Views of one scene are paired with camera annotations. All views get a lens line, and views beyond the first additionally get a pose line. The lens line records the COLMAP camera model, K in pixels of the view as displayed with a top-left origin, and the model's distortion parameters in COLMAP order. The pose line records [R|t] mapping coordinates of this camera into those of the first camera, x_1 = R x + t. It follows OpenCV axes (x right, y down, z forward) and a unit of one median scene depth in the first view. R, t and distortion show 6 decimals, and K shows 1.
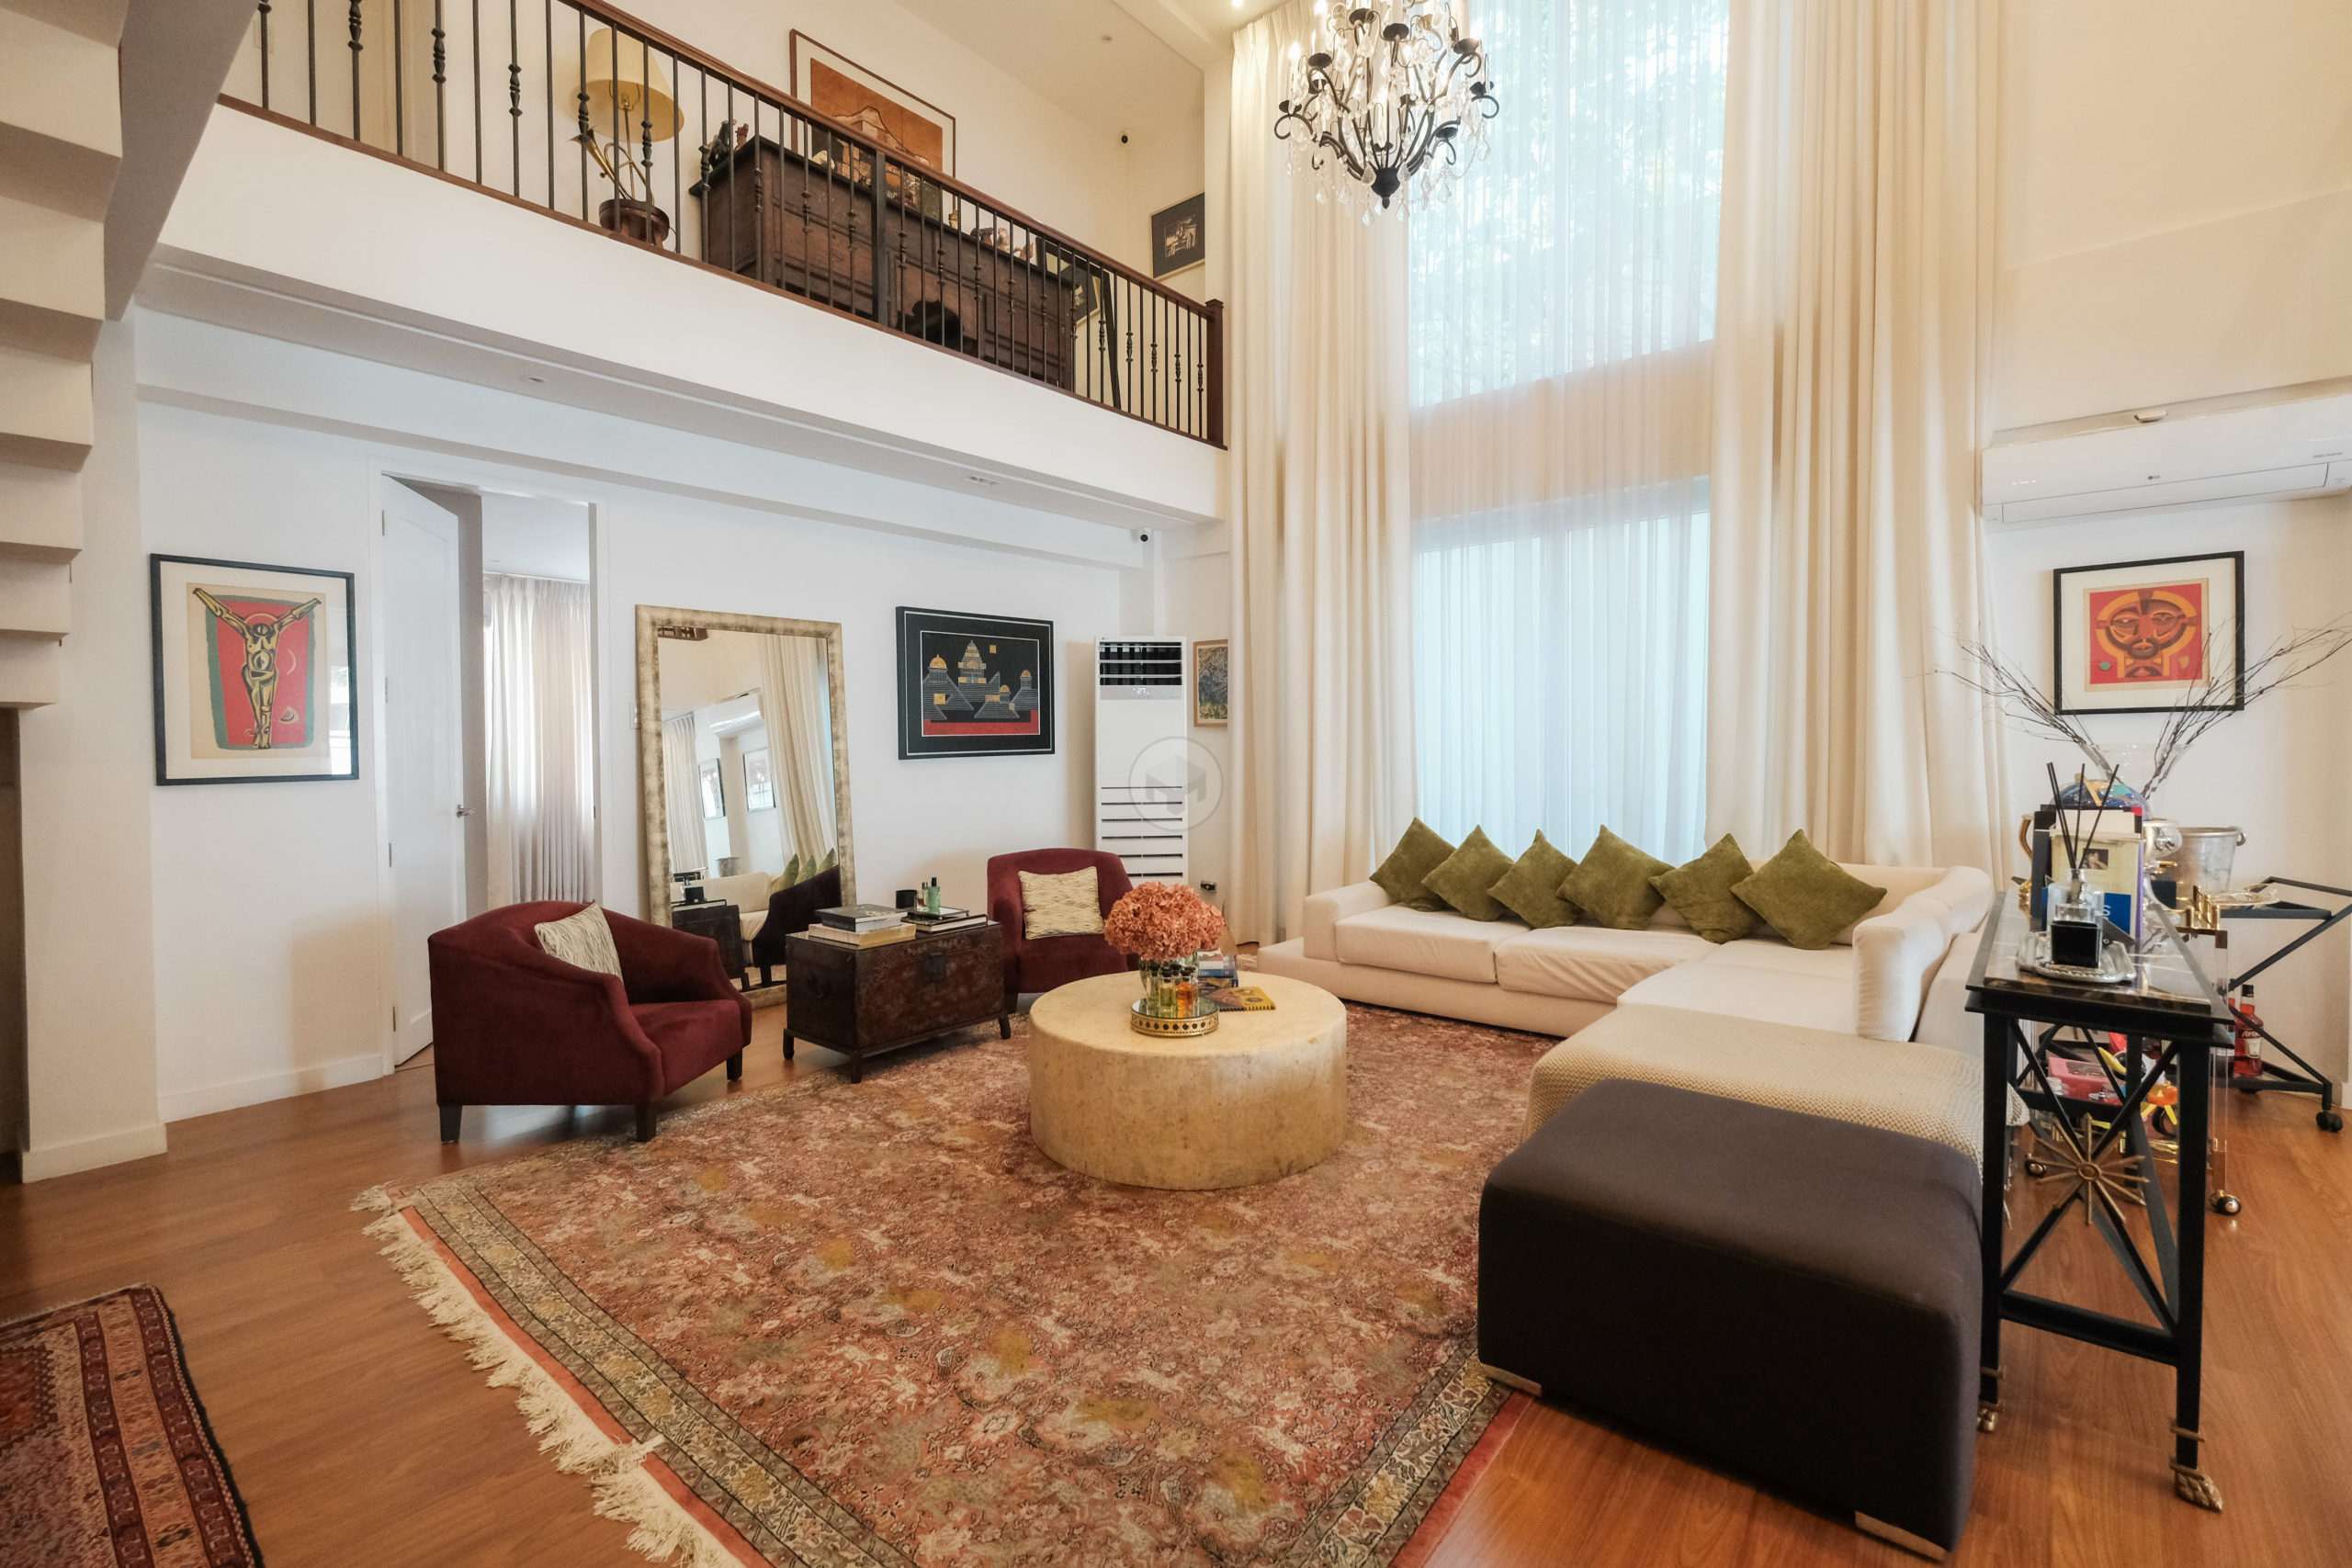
lens RADIAL K [[1029.2, 0, 1174.2], [0, 1029.2, 765.8], [0, 0, 1]] dist [-0.010337, 0.003511]
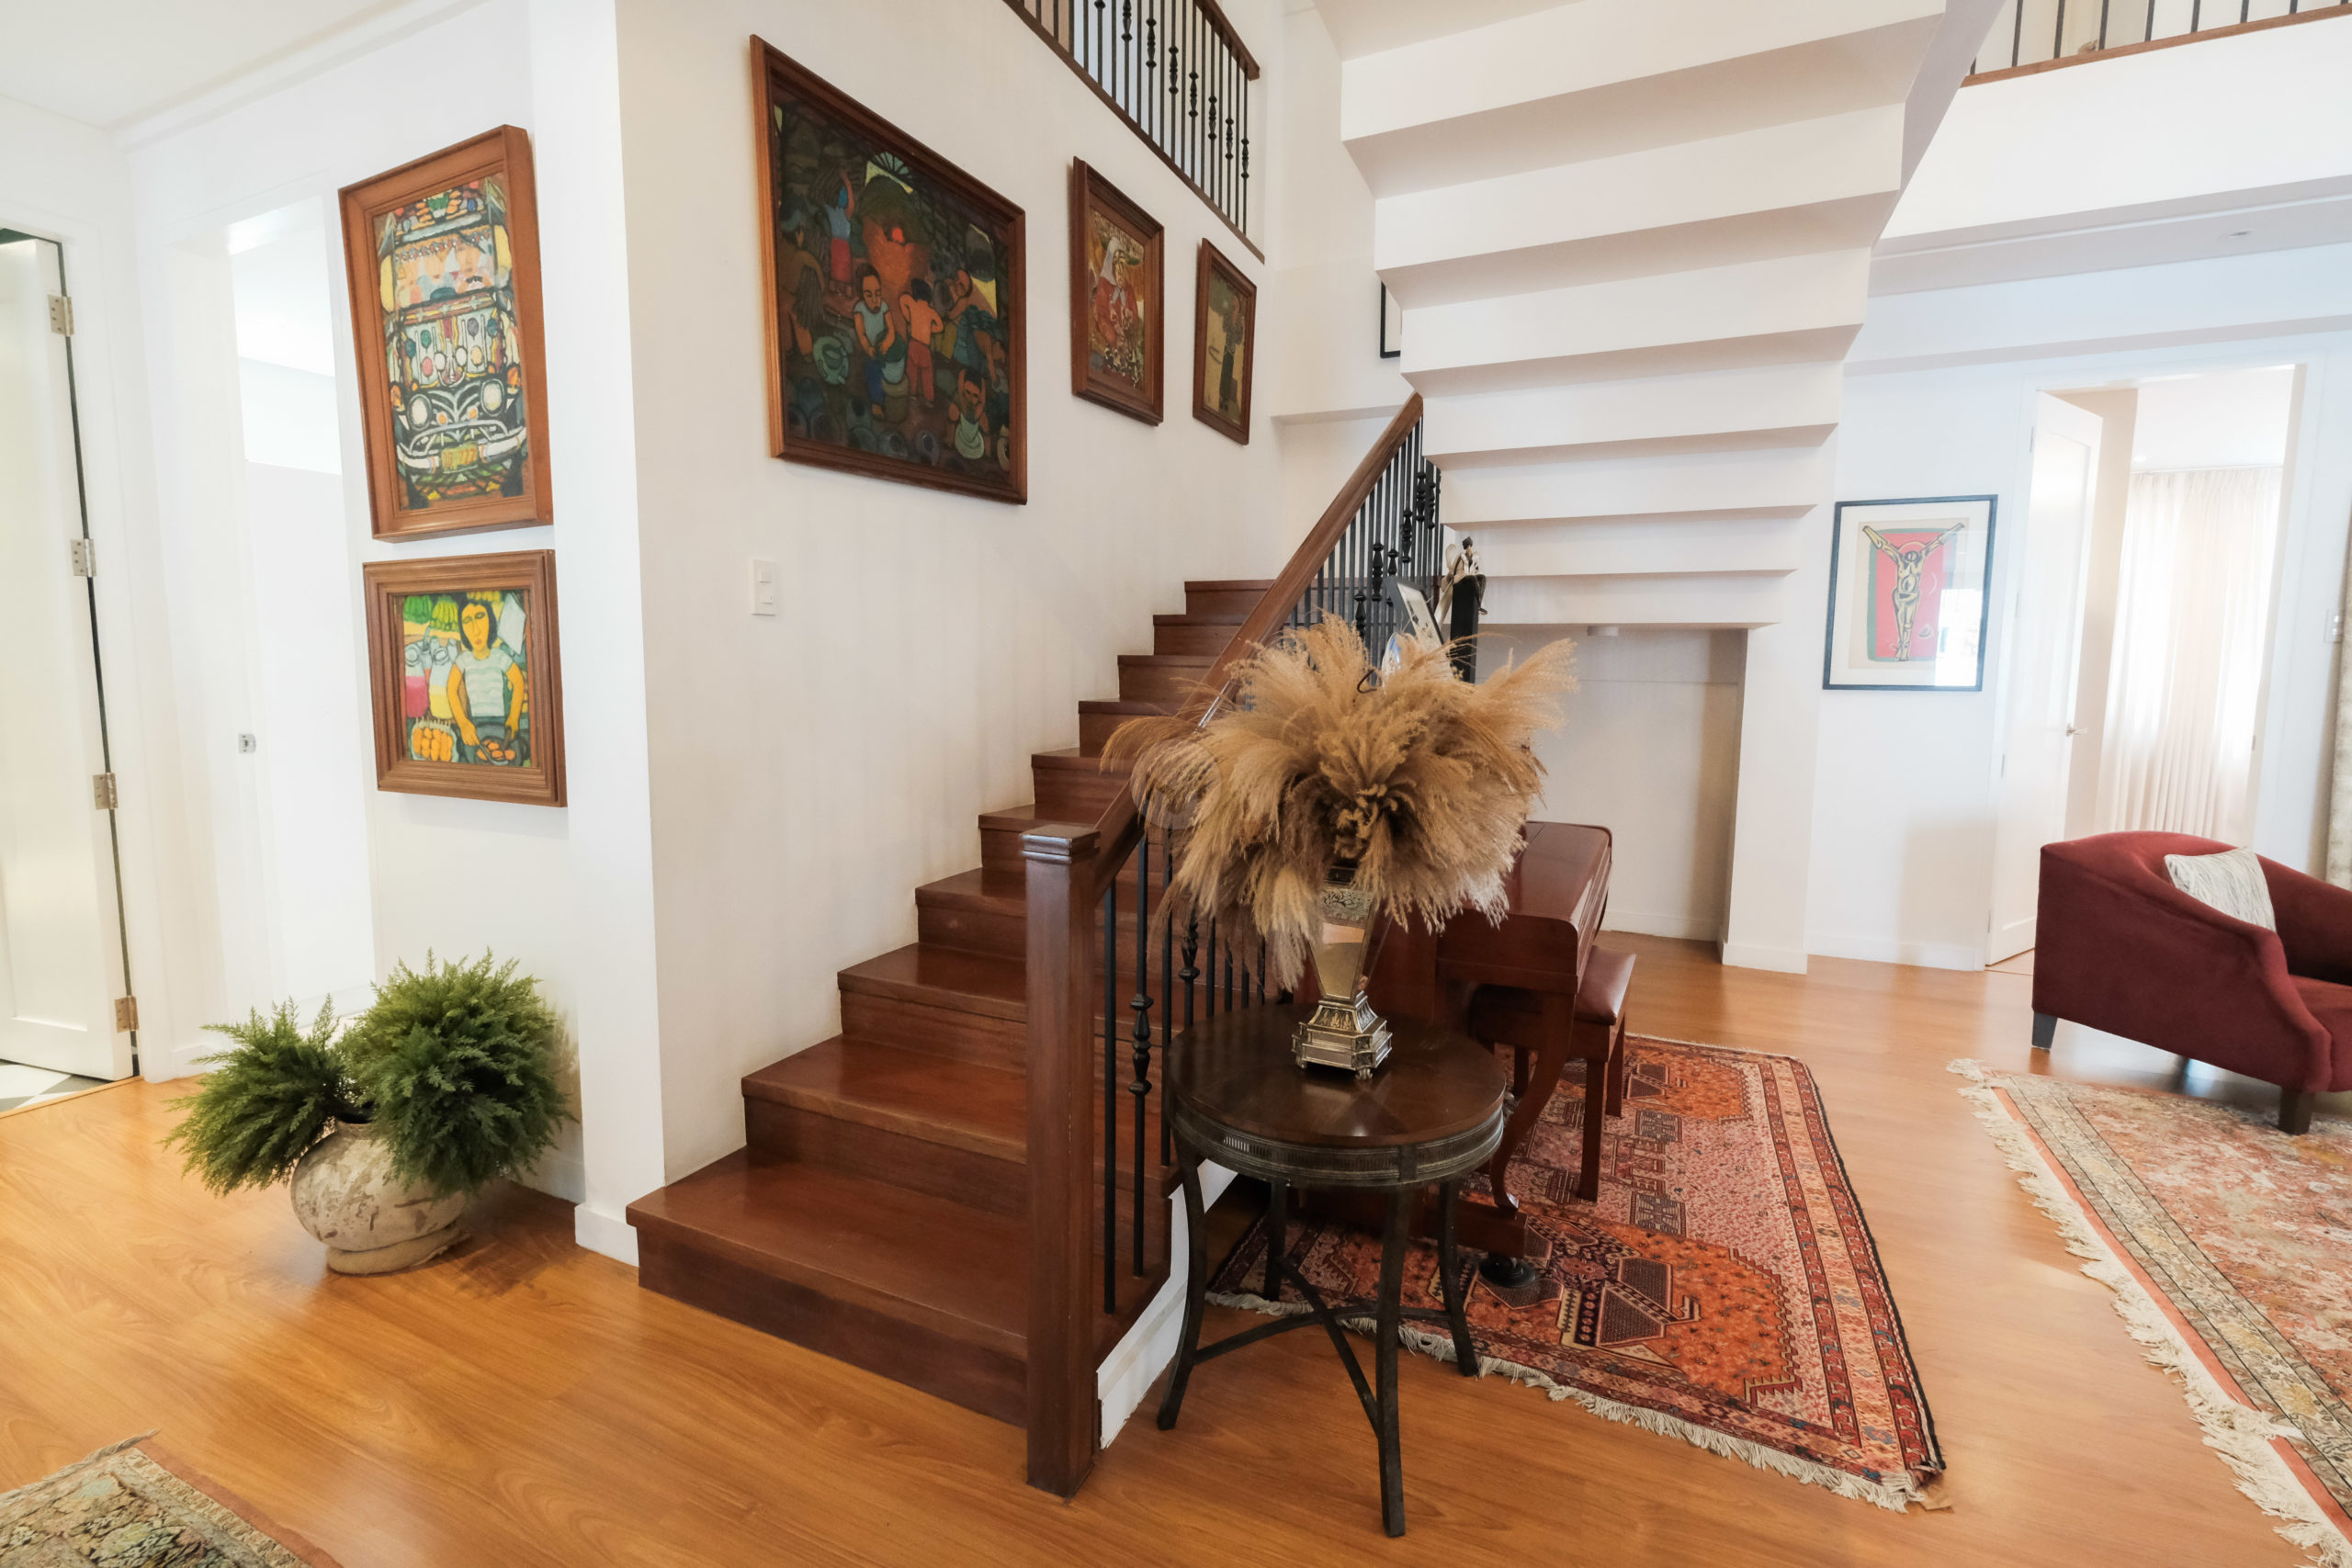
lens RADIAL K [[1029.2, 0, 1167.2], [0, 1029.2, 764.2], [0, 0, 1]] dist [-0.010337, 0.003511]
pose [[0.251377, 0.103926, -0.962294, 0.029488], [-0.032105, 0.994567, 0.099025, 0.014165], [0.967357, 0.006001, 0.253347, -0.116586]]
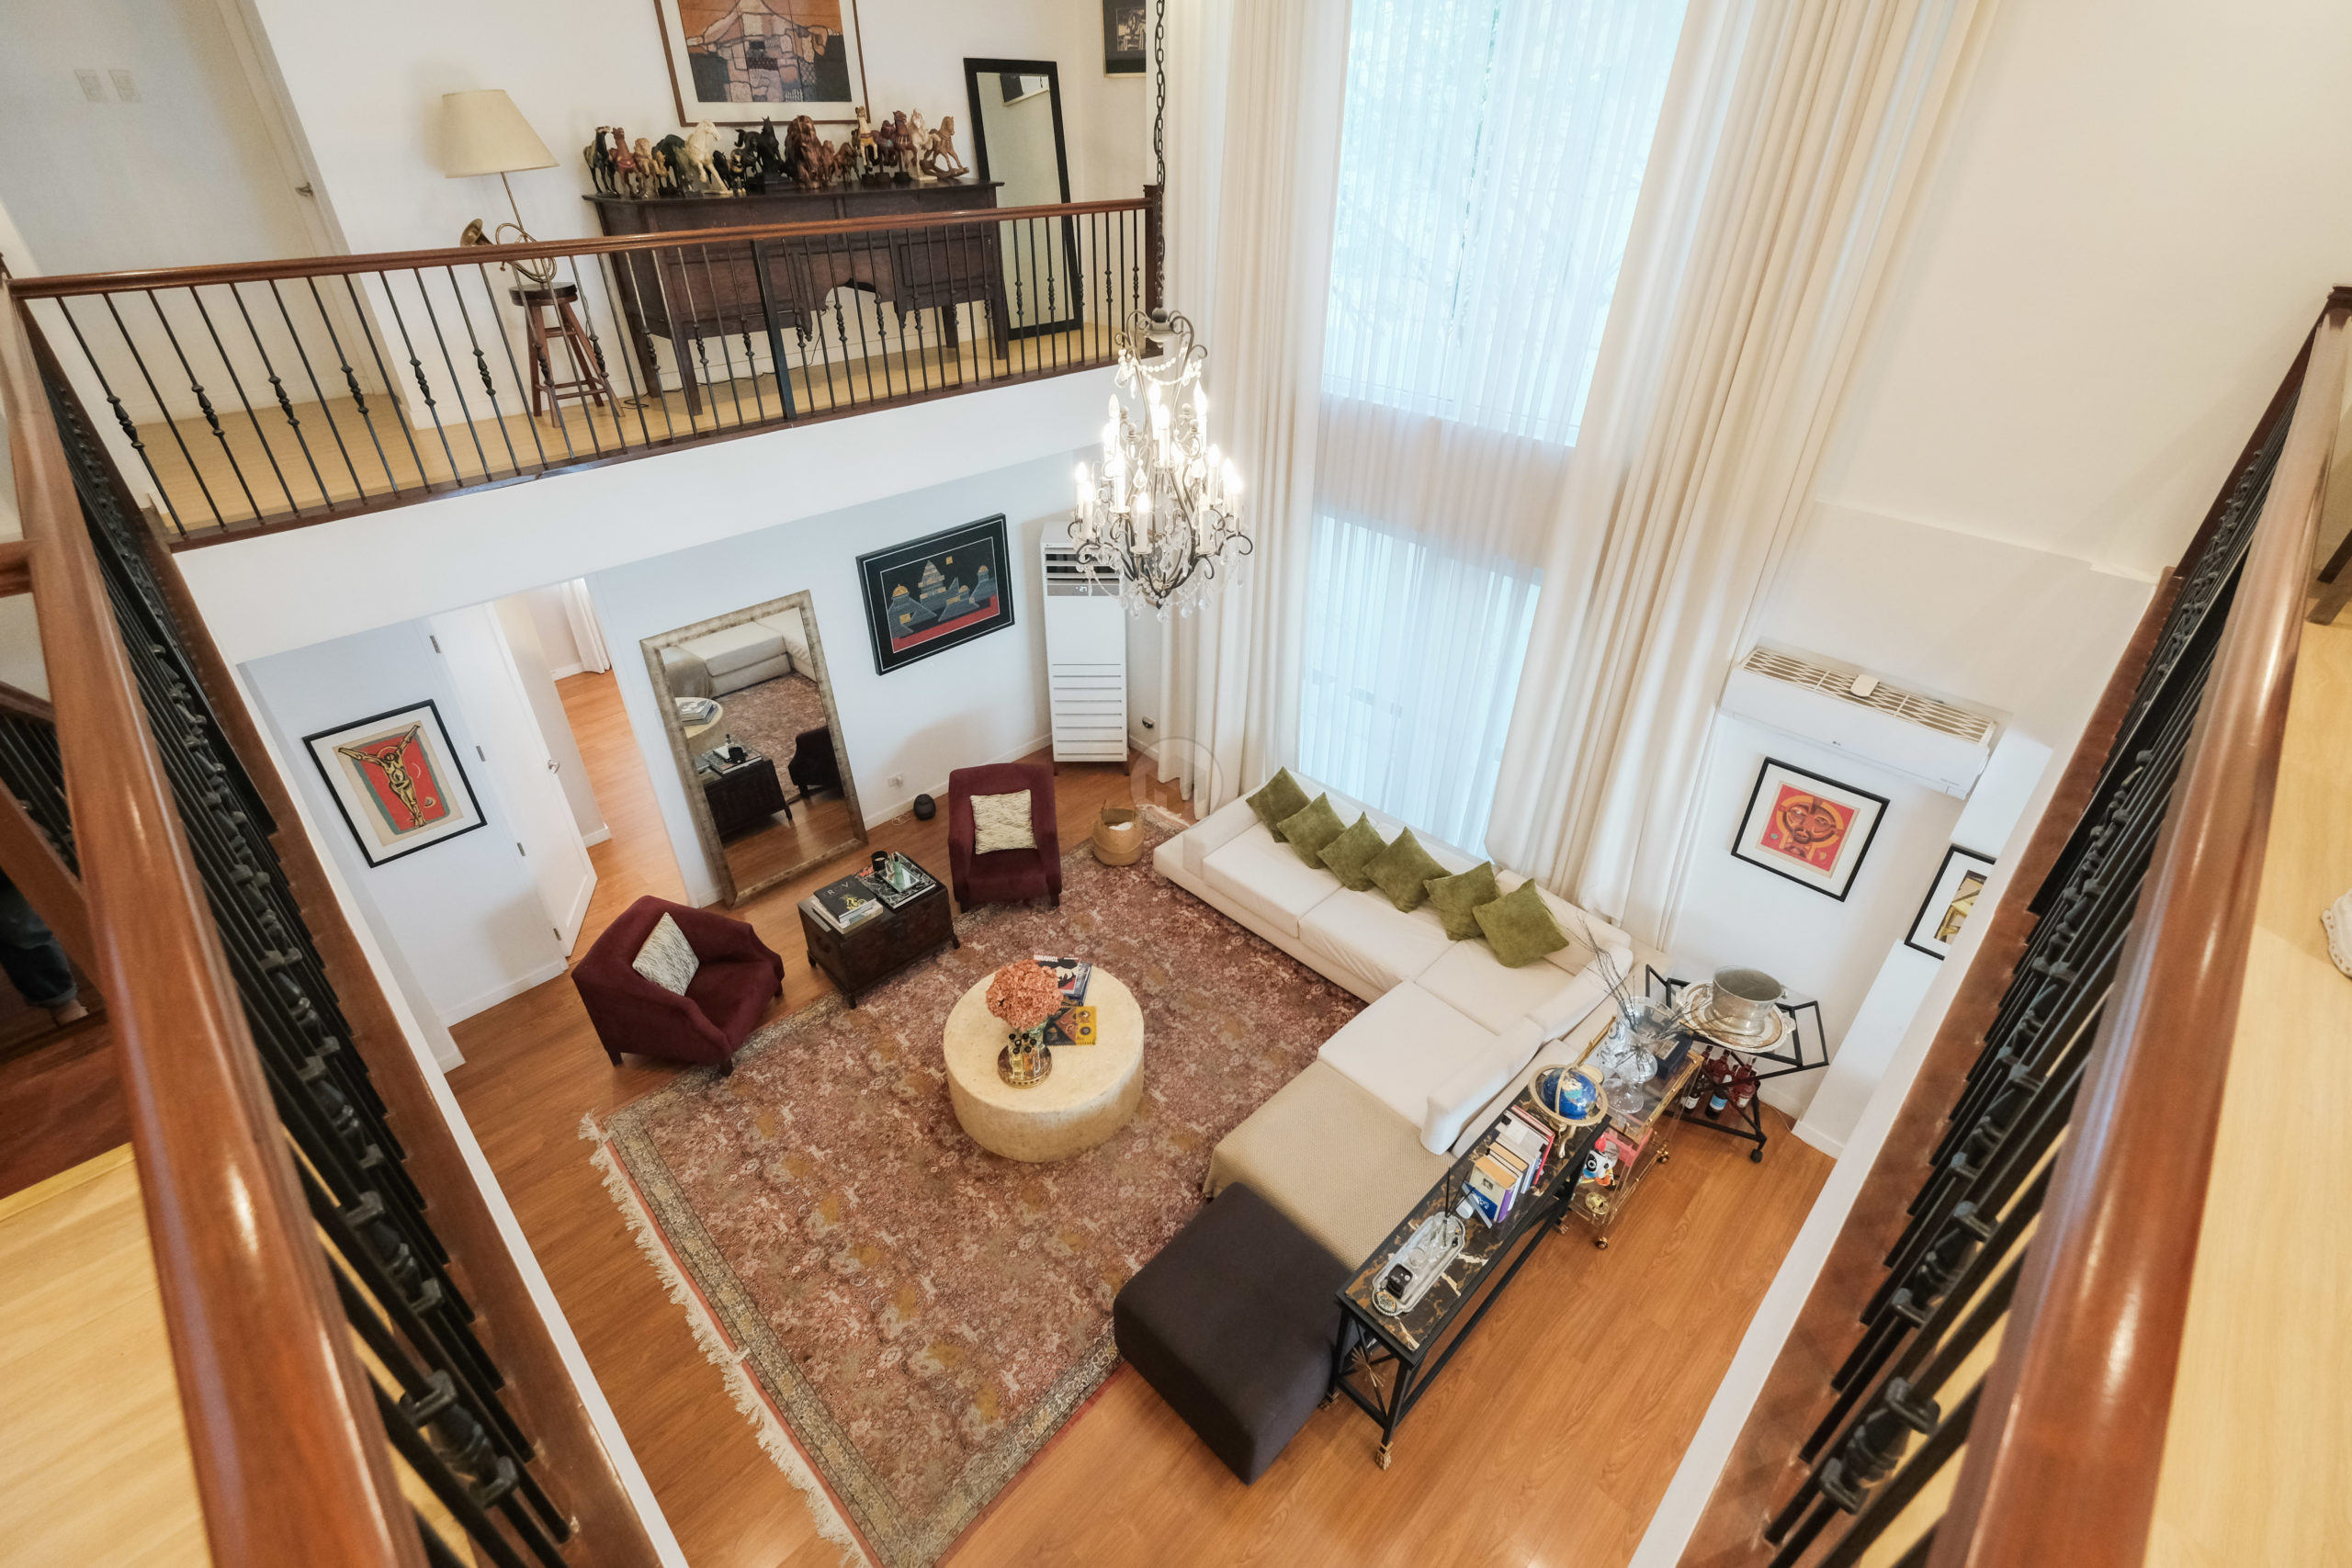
lens RADIAL K [[1029.2, 0, 1173.6], [0, 1029.2, 763.6], [0, 0, 1]] dist [-0.010337, 0.003511]
pose [[0.995599, 0.062451, -0.069880, 0.346559], [-0.016627, 0.851501, 0.524089, -1.104068], [0.092232, -0.520620, 0.848792, -0.122394]]
